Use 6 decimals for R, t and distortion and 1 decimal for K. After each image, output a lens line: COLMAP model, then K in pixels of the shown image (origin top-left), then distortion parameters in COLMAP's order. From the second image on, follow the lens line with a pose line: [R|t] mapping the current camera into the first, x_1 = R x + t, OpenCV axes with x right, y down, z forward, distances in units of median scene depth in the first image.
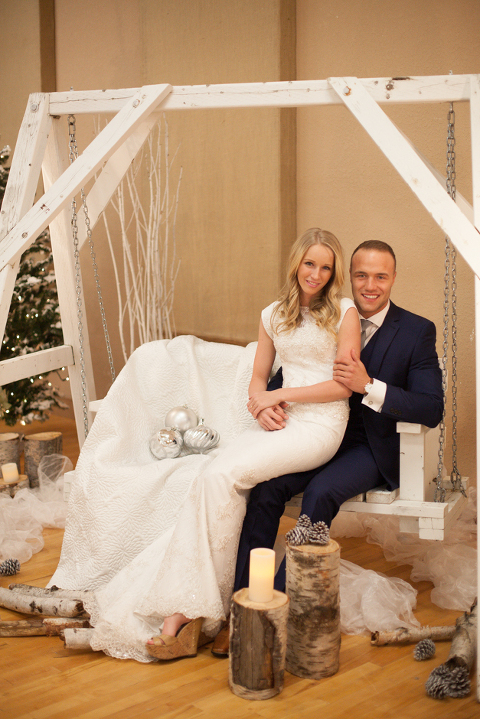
lens RADIAL K [[1039.1, 0, 236.2], [0, 1039.1, 355.3], [0, 0, 1]] dist [-0.119633, 0.000000]
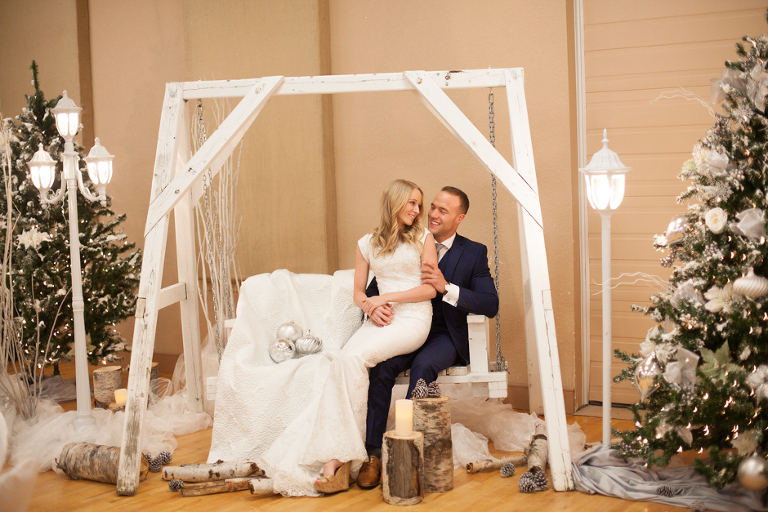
lens RADIAL K [[1109.9, 0, 385.6], [0, 1109.9, 253.8], [0, 0, 1]] dist [-0.119633, 0.000000]
pose [[0.969491, -0.045438, 0.240879, -0.304522], [0.063593, 0.995647, -0.068133, 0.076280], [-0.236735, 0.081373, 0.968161, -0.420655]]
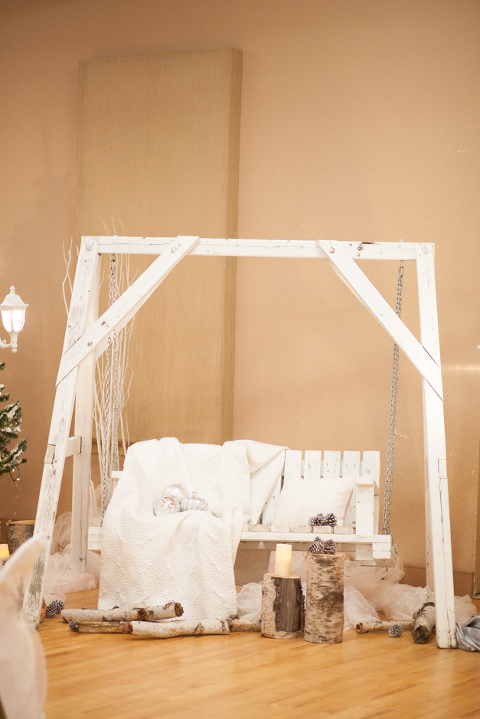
lens RADIAL K [[1710.7, 0, 238.7], [0, 1710.7, 361.8], [0, 0, 1]] dist [-0.156984, 0.000000]
pose [[0.972587, 0.024424, 0.231252, -0.555949], [0.003086, 0.993026, -0.117858, 0.175109], [-0.232518, 0.115341, 0.965729, -1.231312]]
